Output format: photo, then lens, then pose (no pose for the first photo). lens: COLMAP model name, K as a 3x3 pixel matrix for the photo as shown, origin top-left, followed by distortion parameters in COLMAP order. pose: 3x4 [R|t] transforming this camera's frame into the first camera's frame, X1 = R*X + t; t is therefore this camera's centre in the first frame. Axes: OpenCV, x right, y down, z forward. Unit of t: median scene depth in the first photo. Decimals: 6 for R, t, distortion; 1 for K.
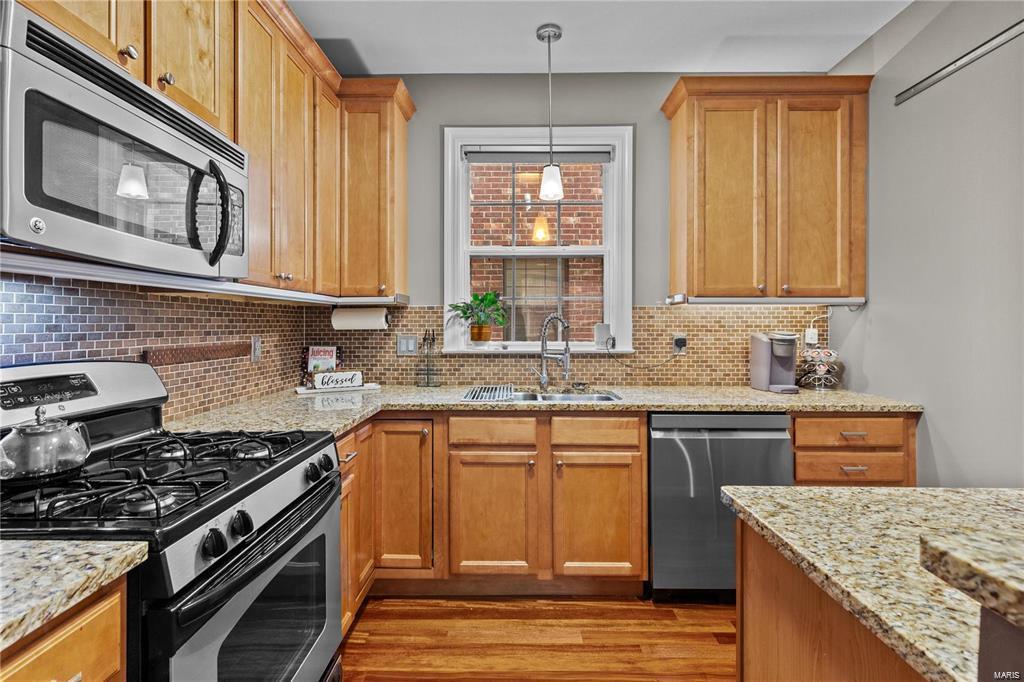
lens RADIAL K [[474.7, 0, 515.2], [0, 474.7, 326.9], [0, 0, 1]] dist [0.004429, 0.000436]
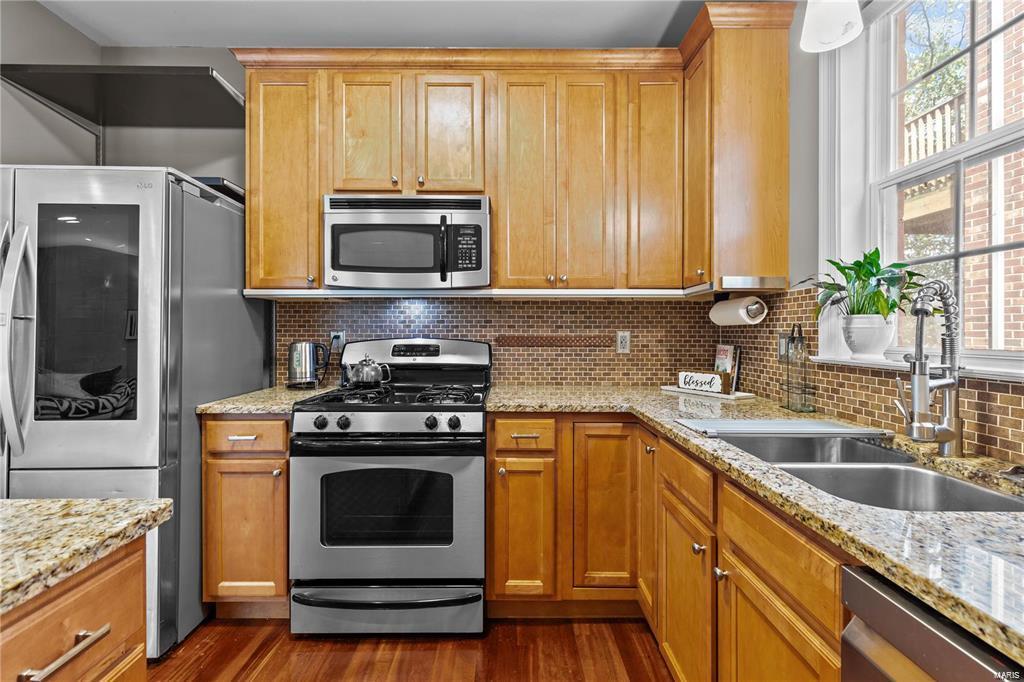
lens RADIAL K [[474.7, 0, 515.2], [0, 474.7, 326.9], [0, 0, 1]] dist [0.004429, 0.000436]
pose [[0.029574, -0.007916, -0.999531, 0.674346], [-0.008031, 0.999934, -0.008157, 0.025200], [0.999530, 0.008269, 0.029509, 0.832742]]
